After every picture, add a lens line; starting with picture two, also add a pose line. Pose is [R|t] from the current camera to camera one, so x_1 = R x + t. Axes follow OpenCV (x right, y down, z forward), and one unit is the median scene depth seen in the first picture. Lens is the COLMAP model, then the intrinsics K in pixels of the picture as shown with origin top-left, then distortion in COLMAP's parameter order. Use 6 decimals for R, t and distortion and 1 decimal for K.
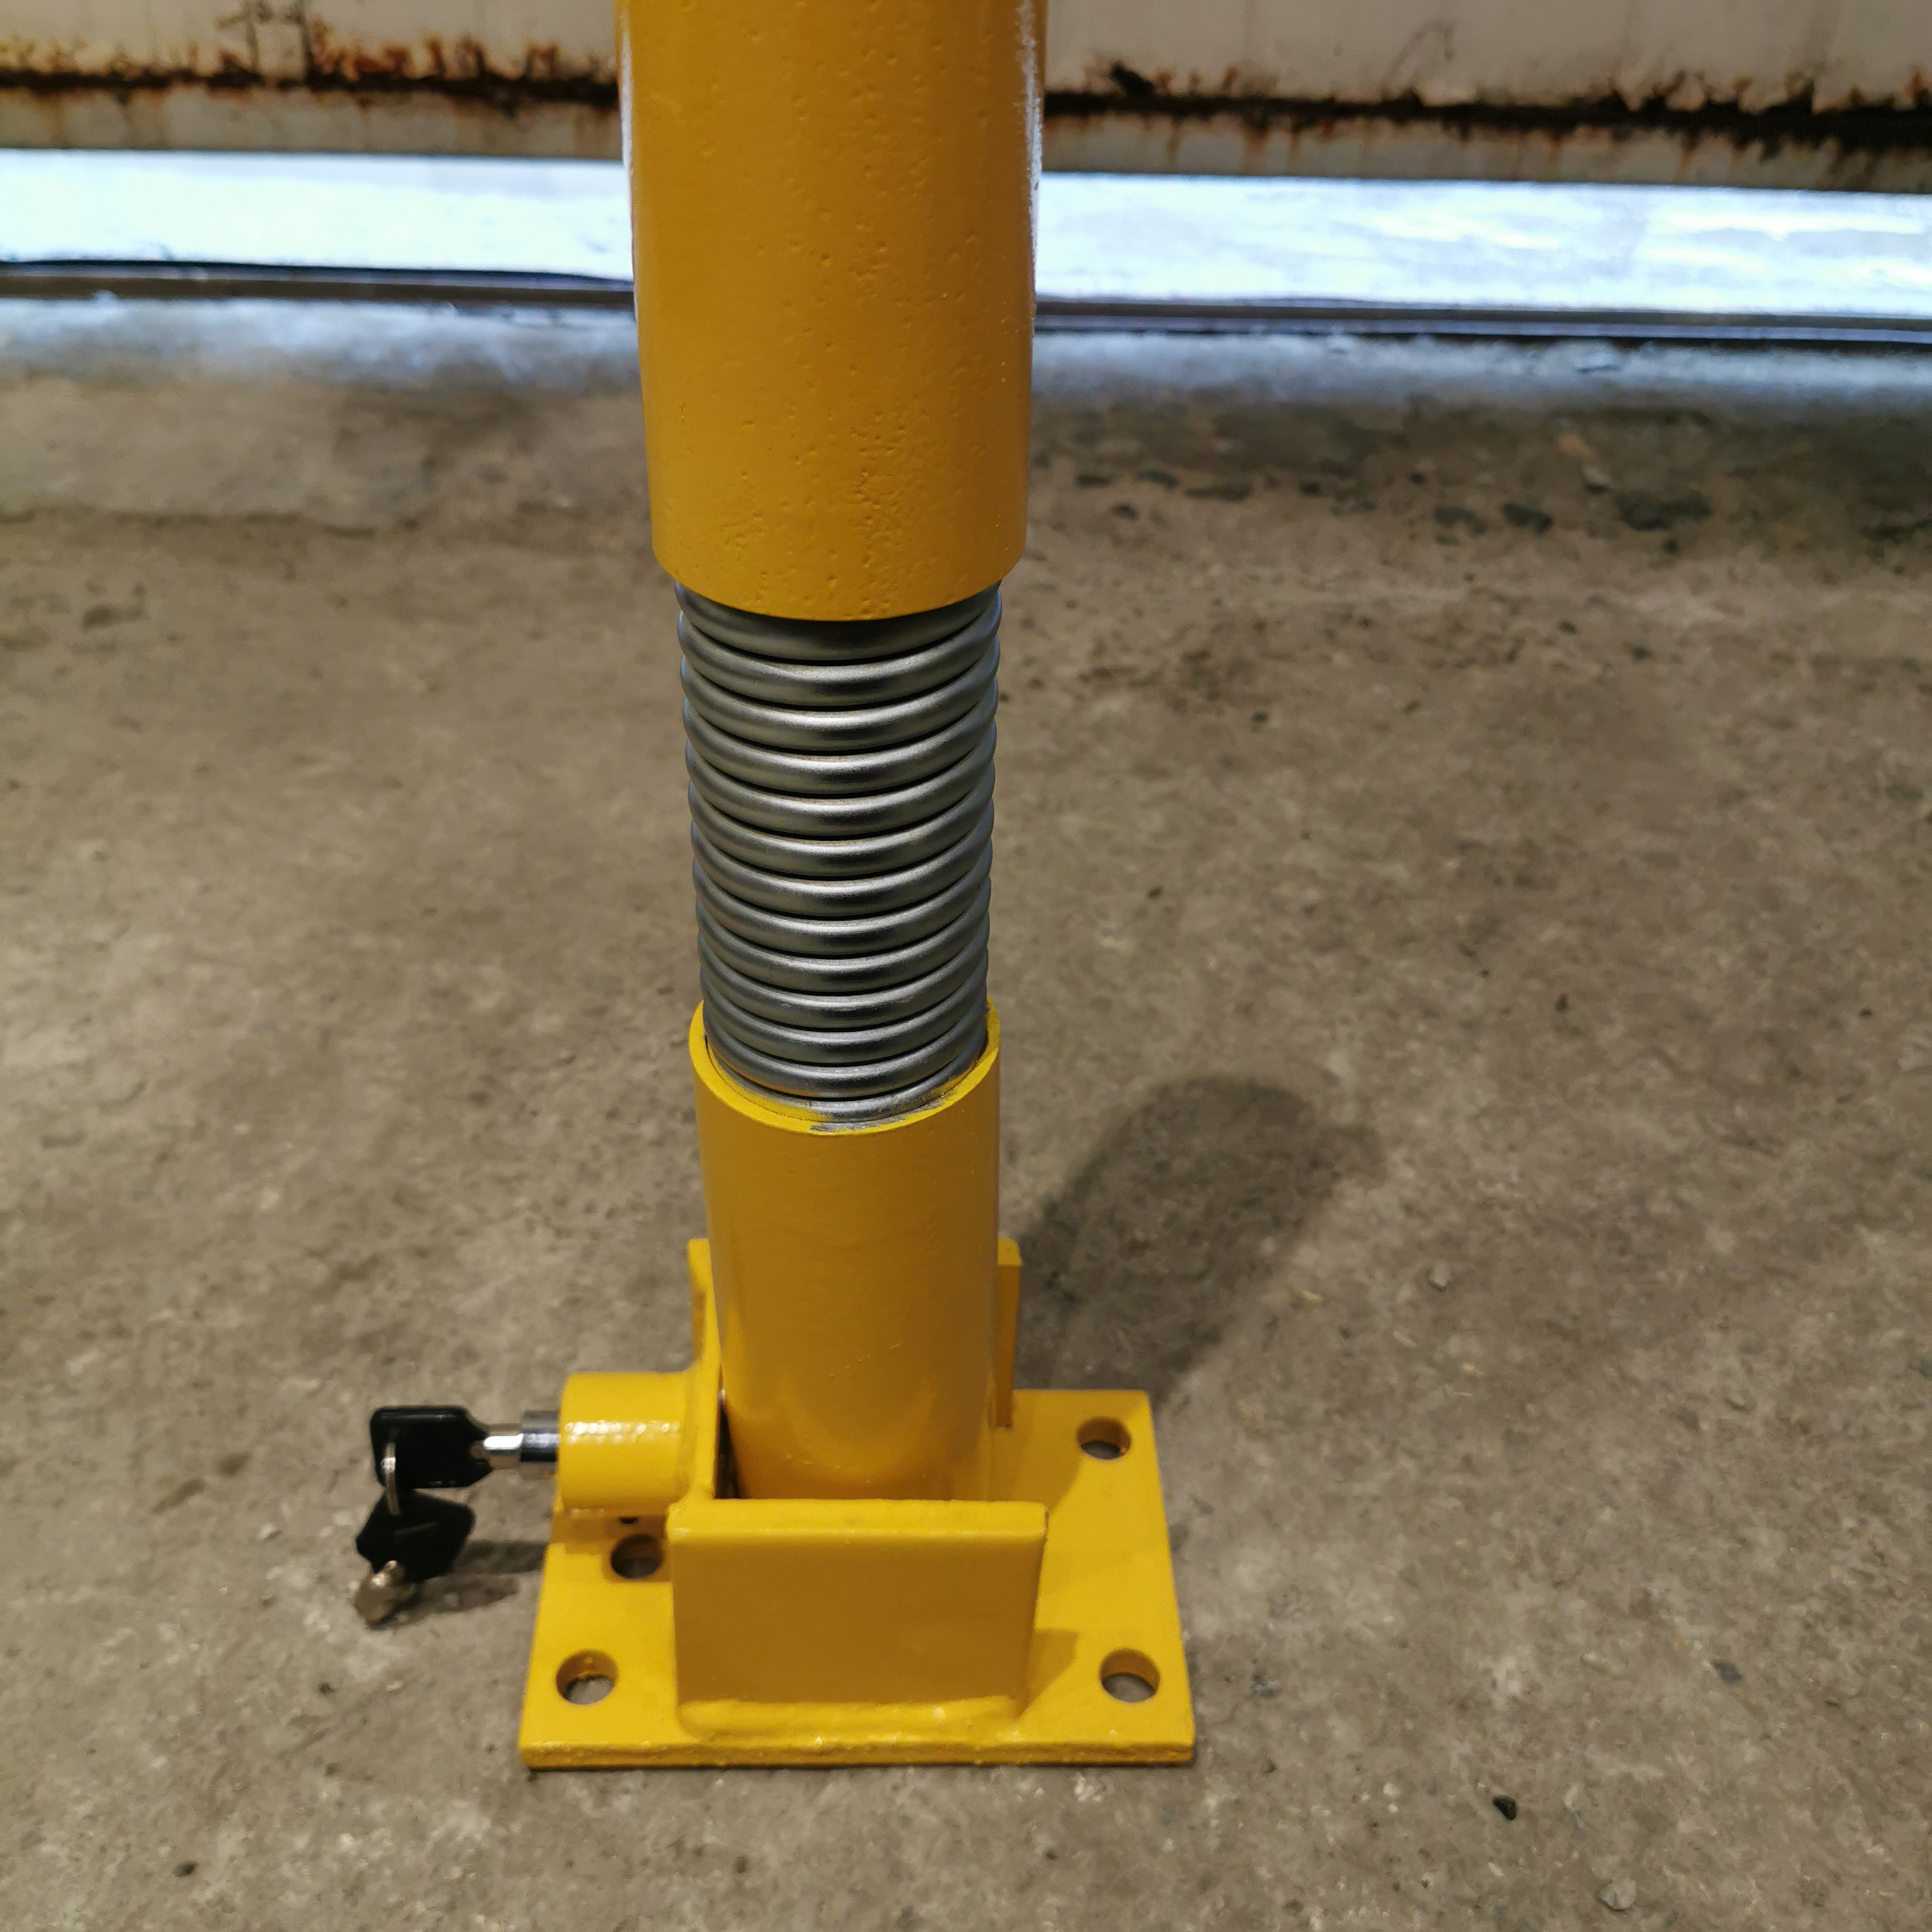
lens RADIAL K [[1999.0, 0, 966.0], [0, 1999.0, 966.0], [0, 0, 1]] dist [0.038455, -0.080879]
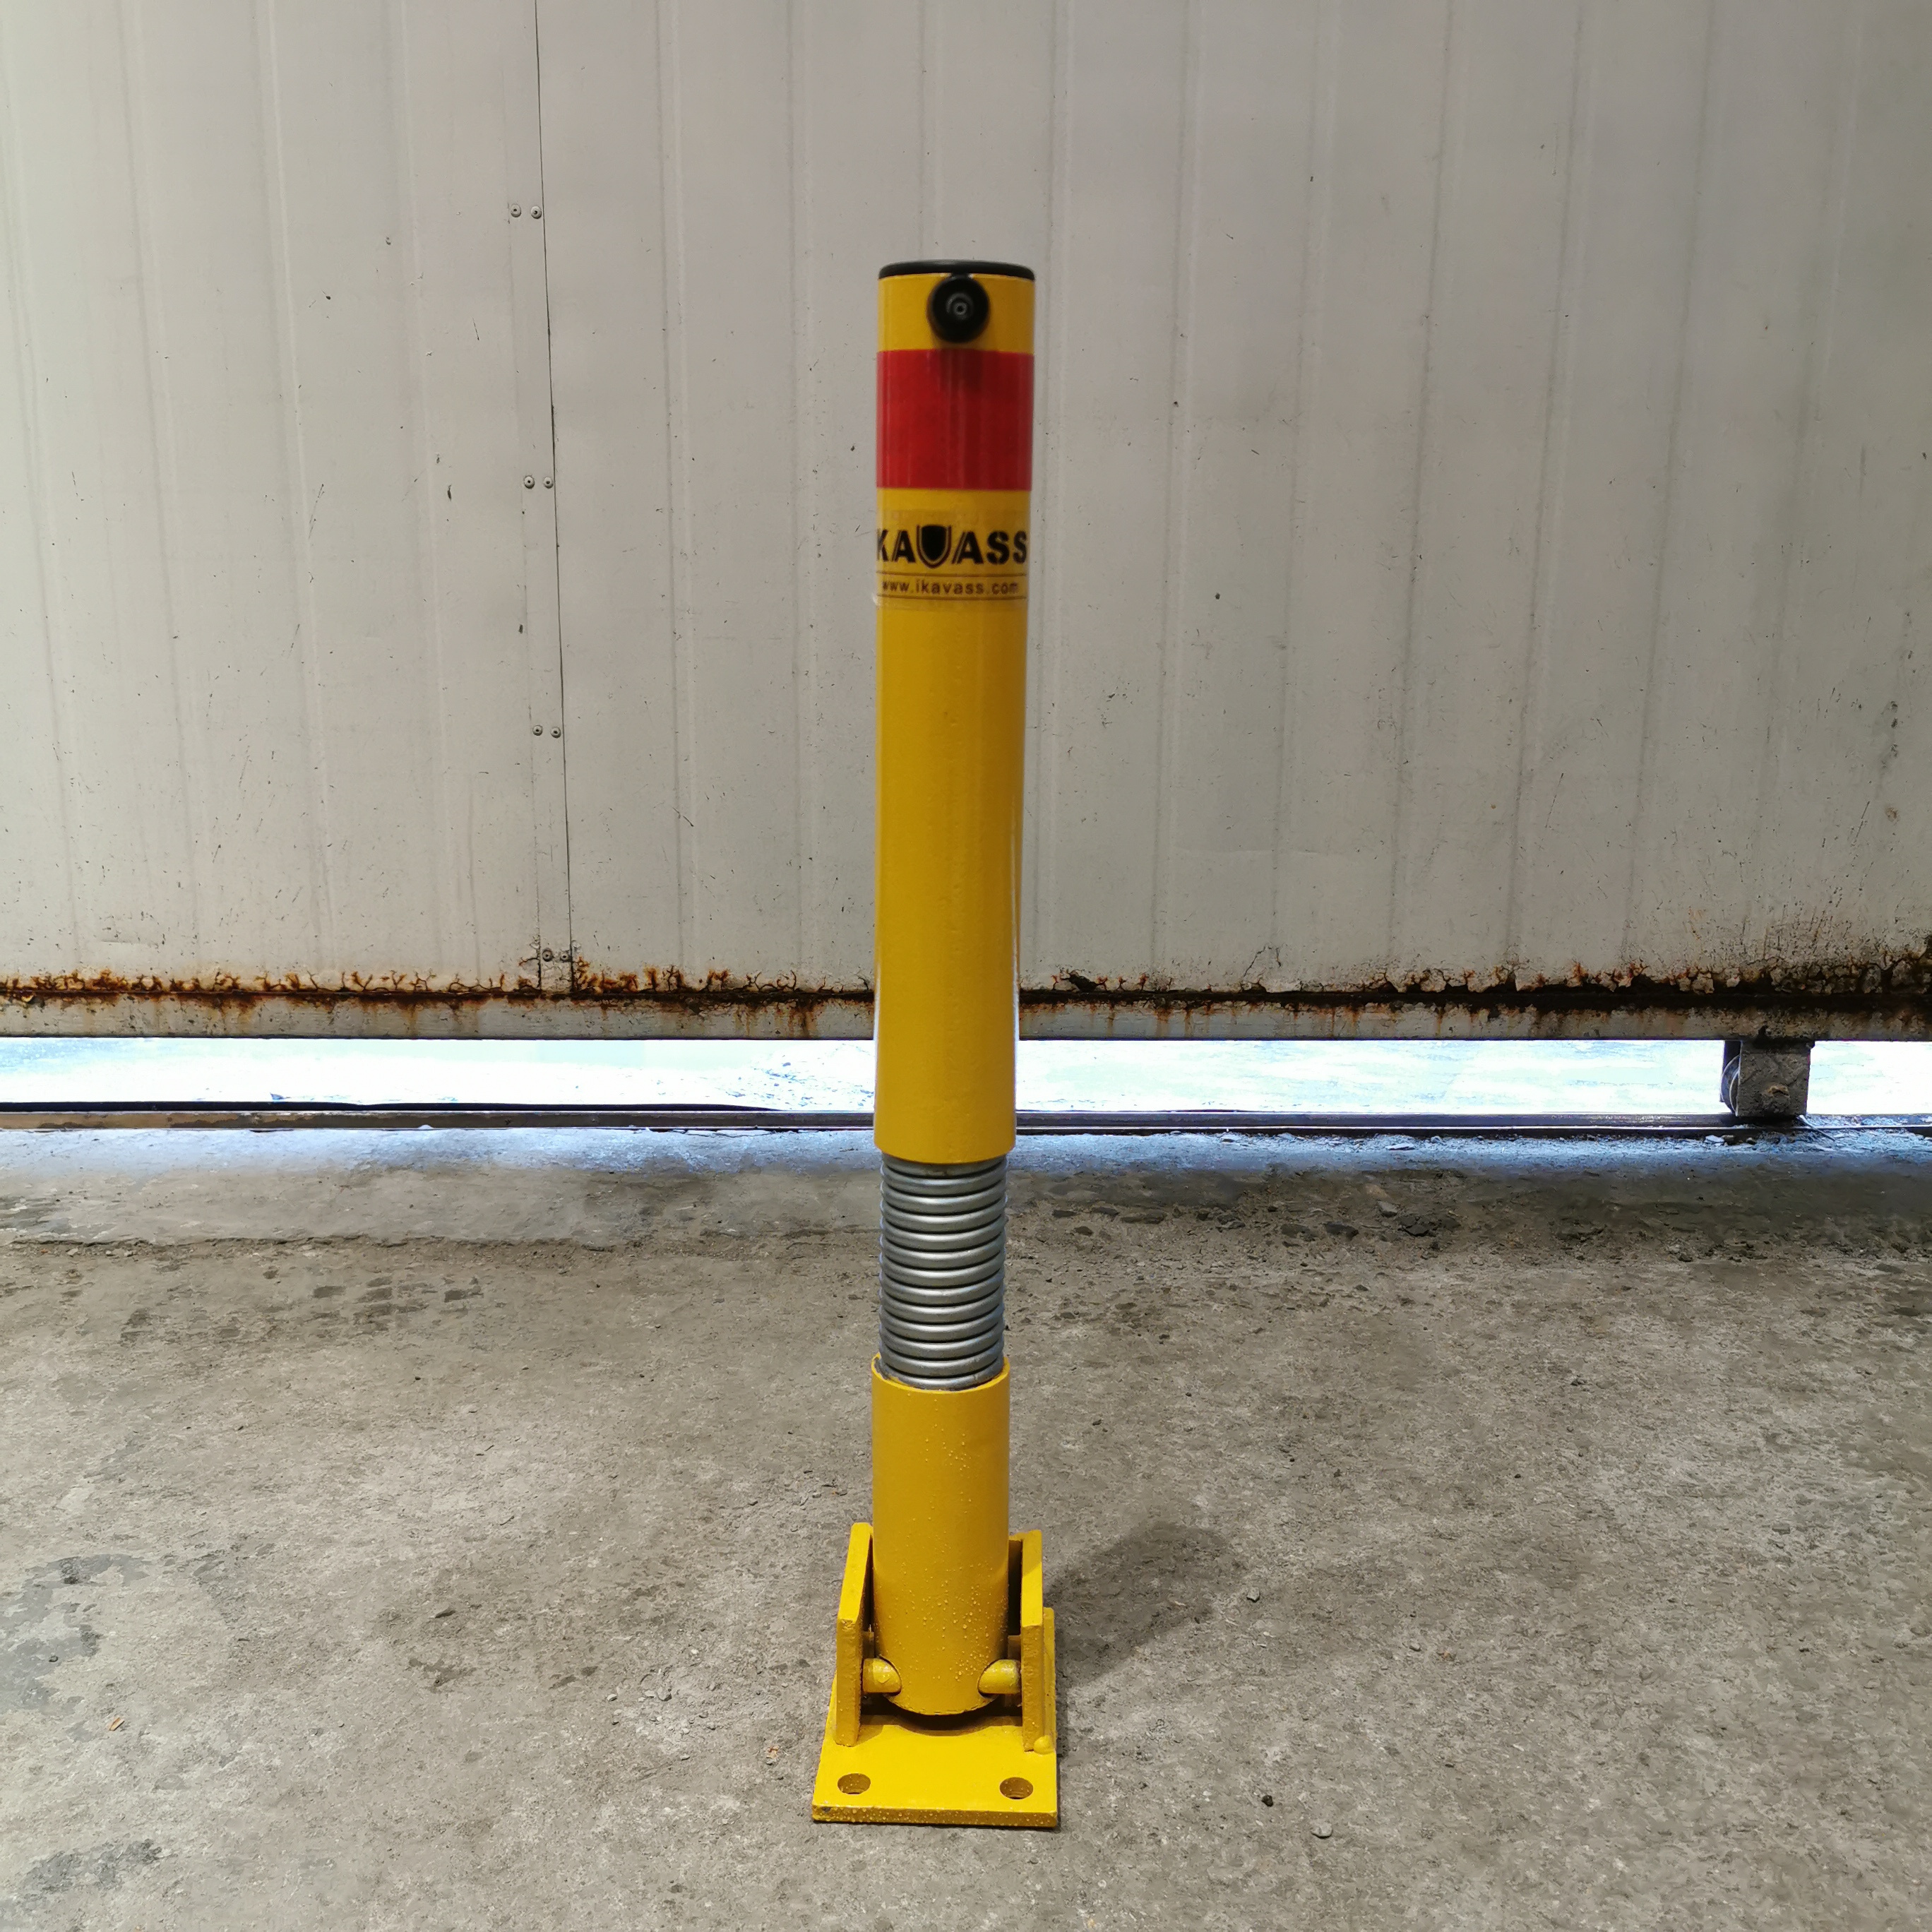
lens RADIAL K [[1999.0, 0, 966.0], [0, 1999.0, 966.0], [0, 0, 1]] dist [0.038455, -0.080879]
pose [[0.999648, -0.022538, -0.014009, 0.017544], [0.014684, 0.909513, -0.415417, 0.314944], [0.022104, 0.415065, 0.909523, -0.694724]]
